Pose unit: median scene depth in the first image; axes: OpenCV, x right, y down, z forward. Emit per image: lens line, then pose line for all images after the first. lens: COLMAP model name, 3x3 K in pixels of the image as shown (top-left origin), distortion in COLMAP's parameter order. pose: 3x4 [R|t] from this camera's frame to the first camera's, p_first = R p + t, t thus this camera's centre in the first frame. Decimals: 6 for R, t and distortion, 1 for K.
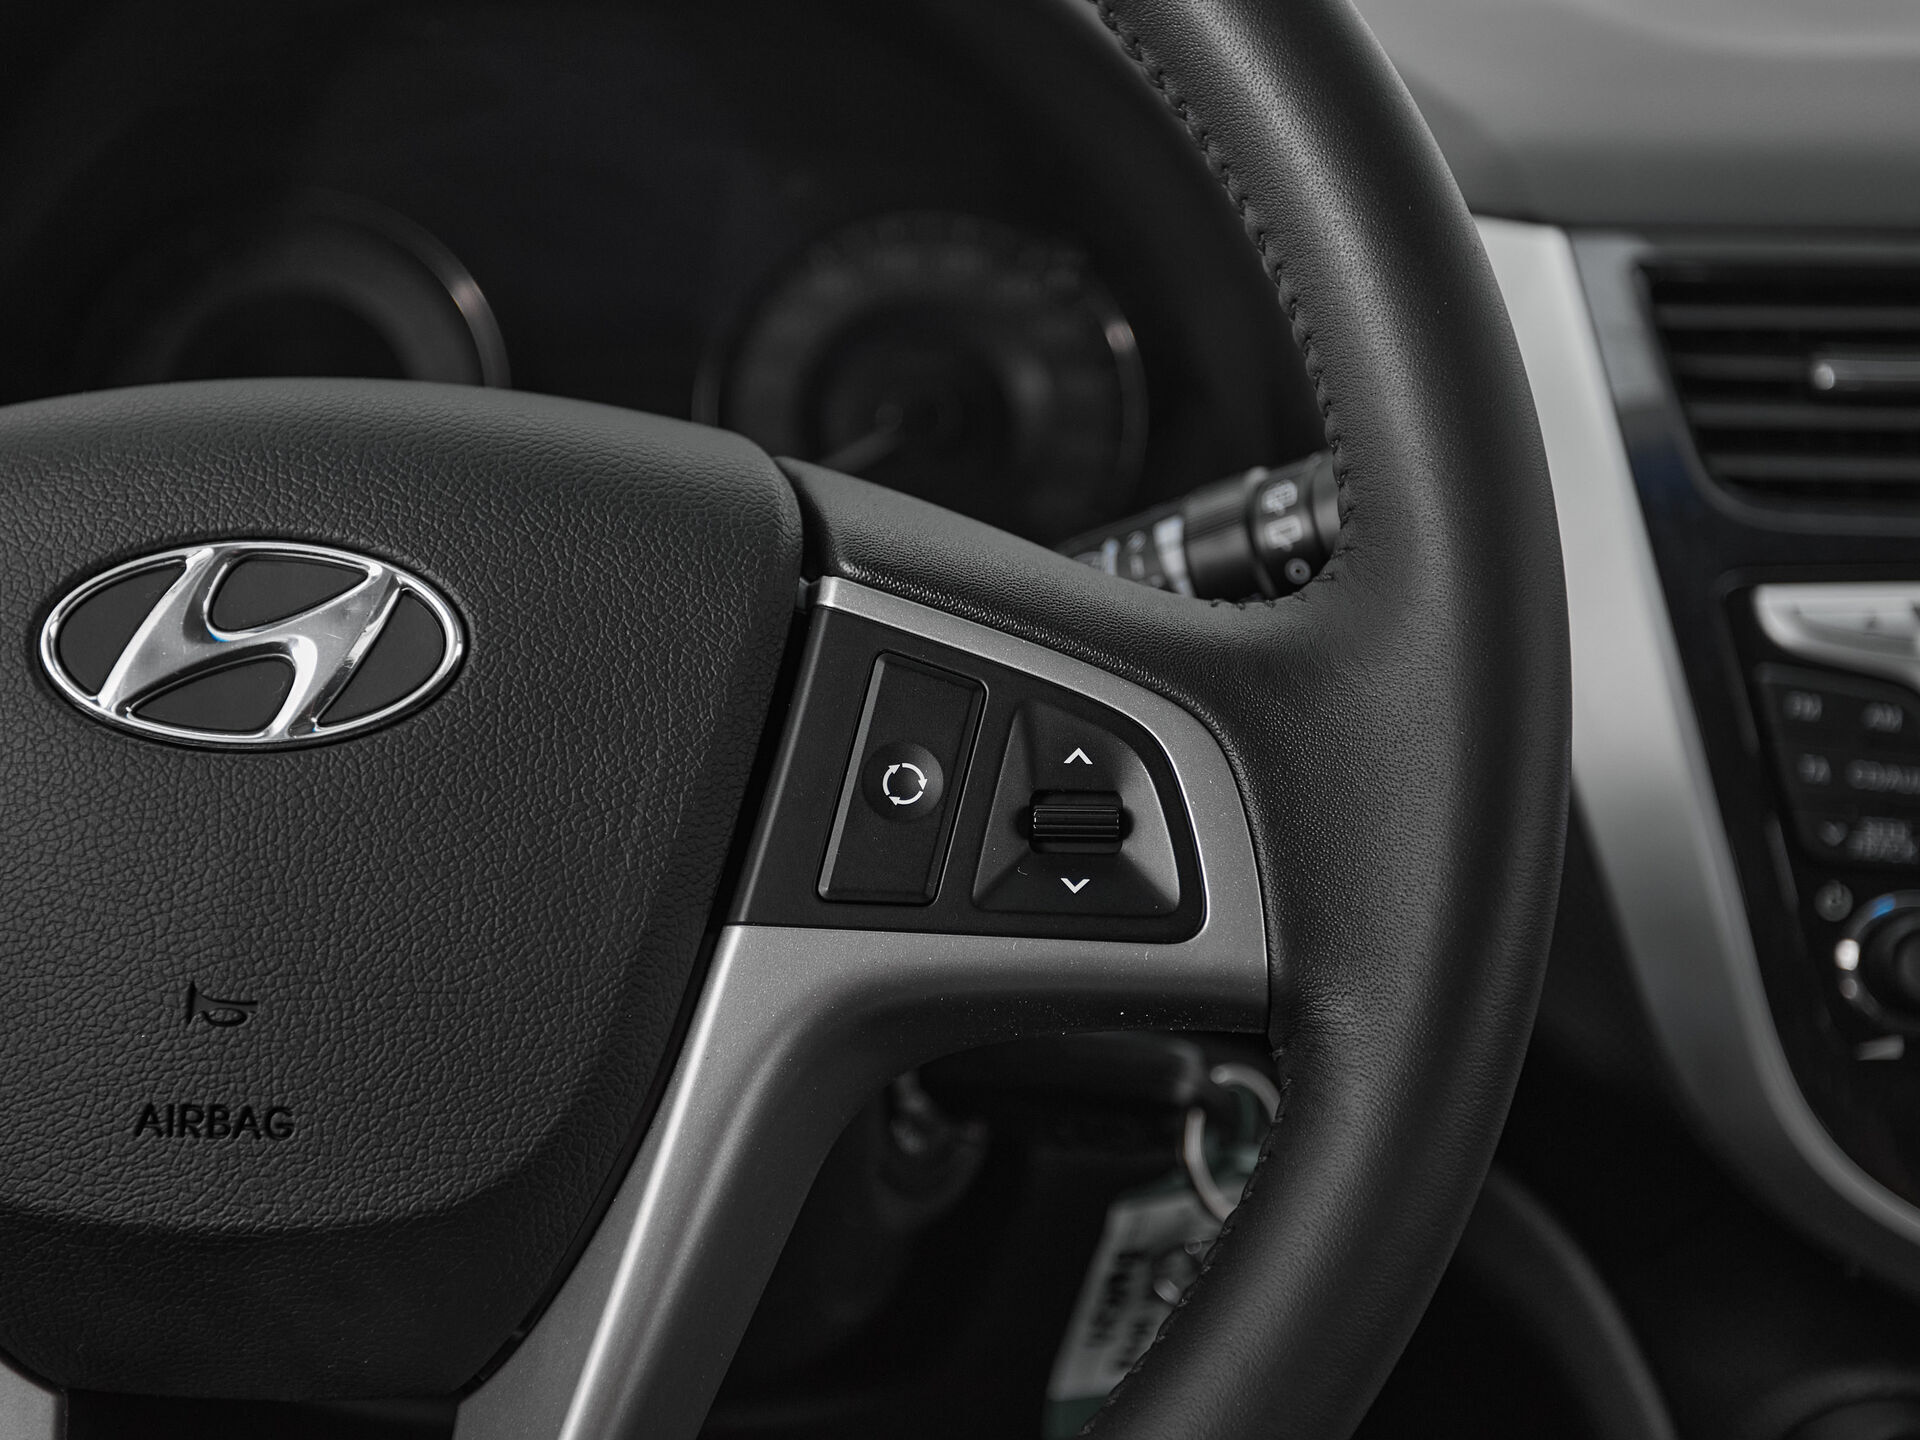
lens RADIAL K [[2802.6, 0, 920.6], [0, 2802.6, 775.7], [0, 0, 1]] dist [0.023422, 0.000000]
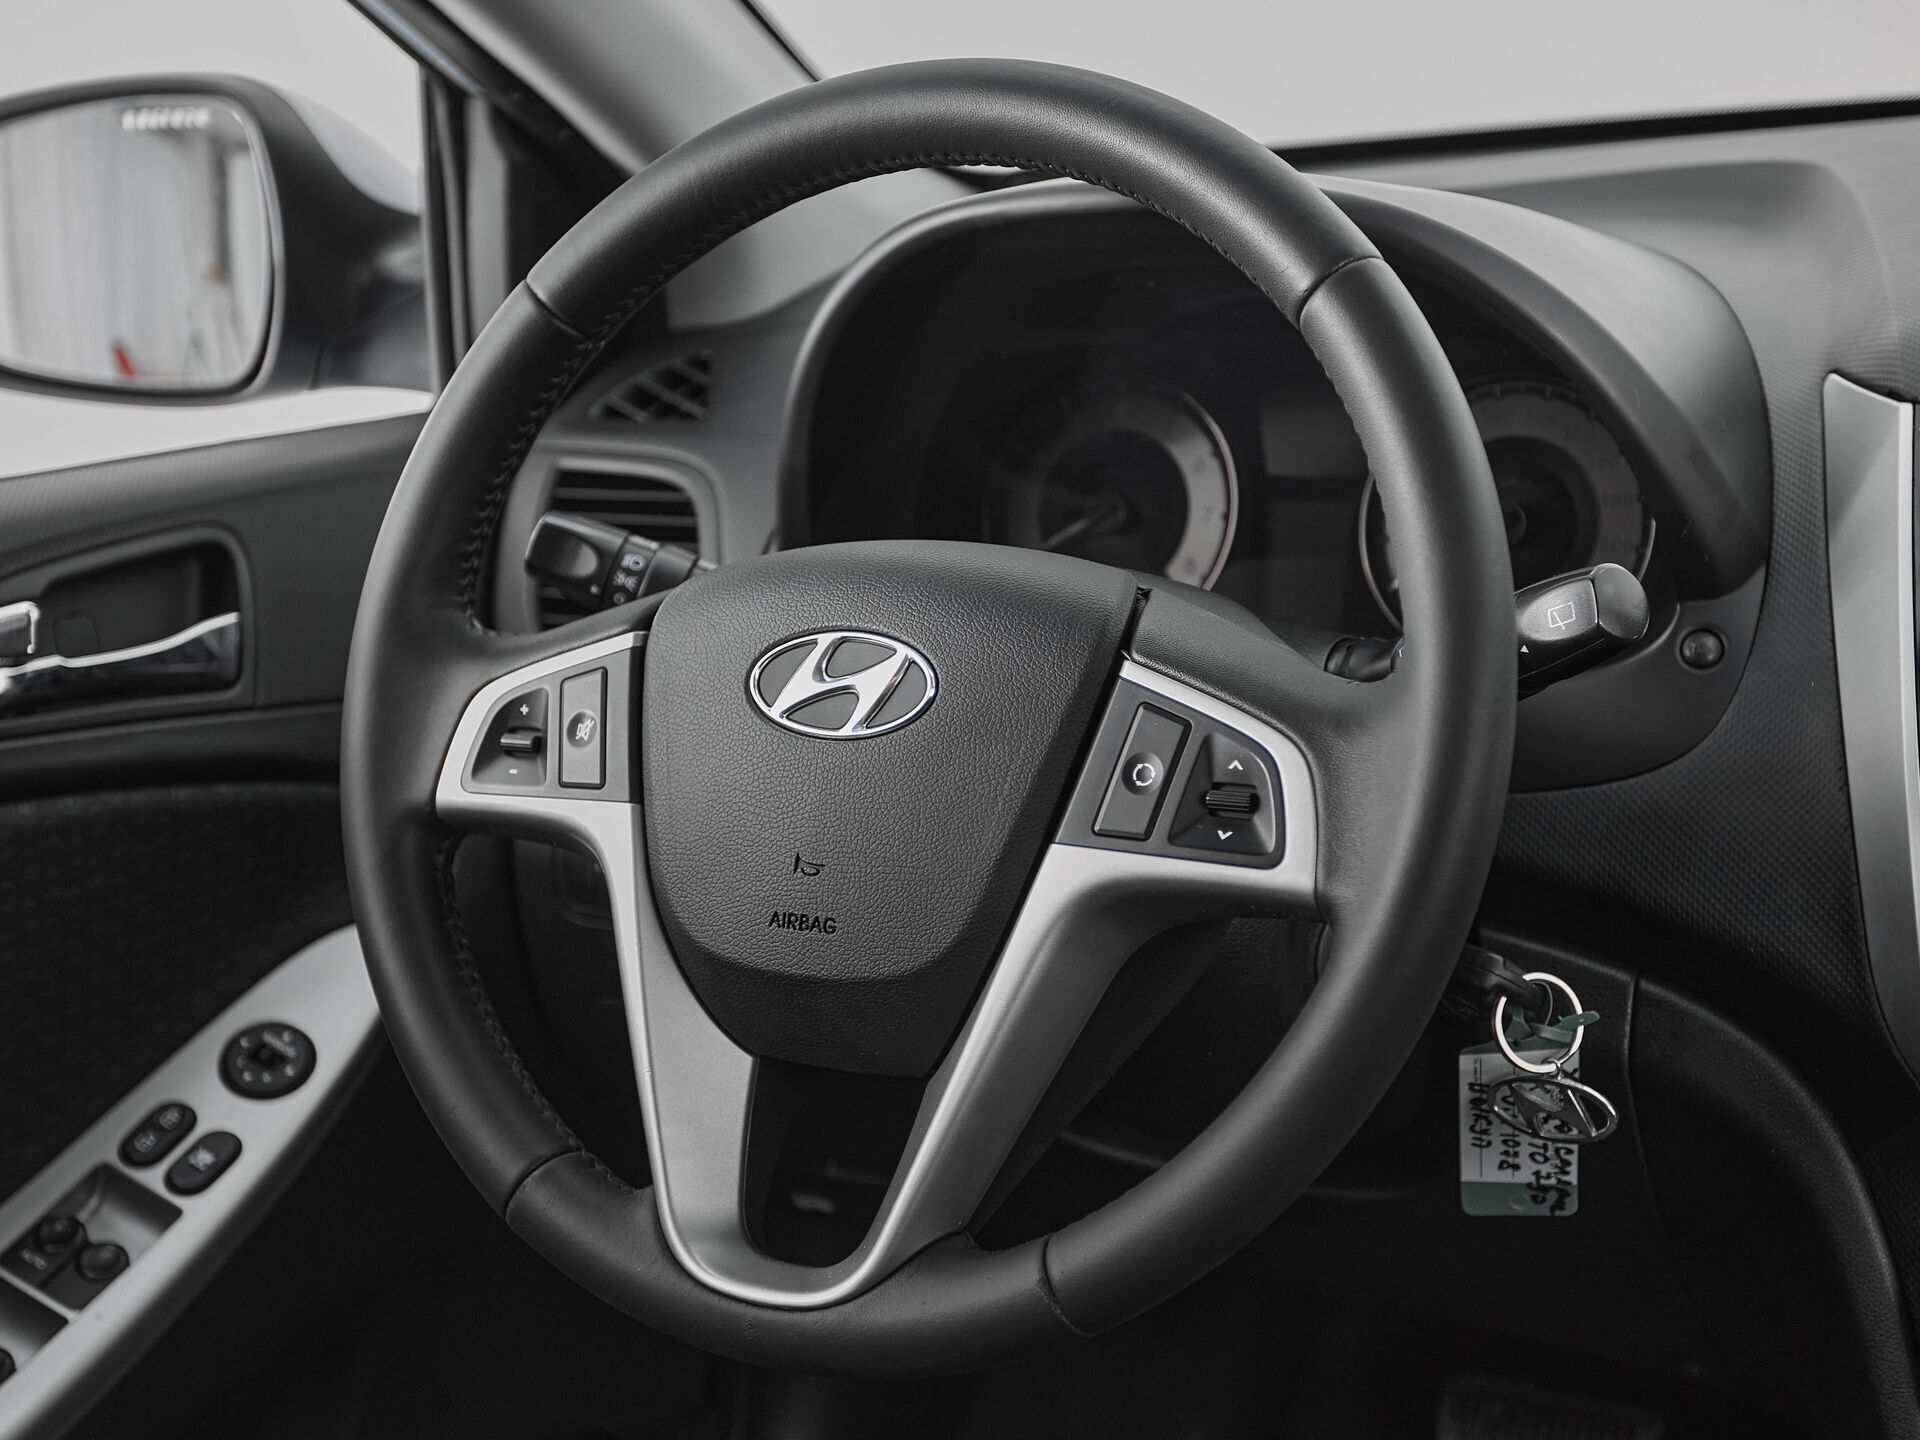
lens RADIAL K [[2802.6, 0, 935.9], [0, 2802.6, 756.9], [0, 0, 1]] dist [0.023422, 0.000000]
pose [[0.890465, 0.055711, -0.451628, 0.724973], [-0.049279, 0.998447, 0.026002, -0.051823], [0.452375, -0.000898, 0.891827, -0.740000]]
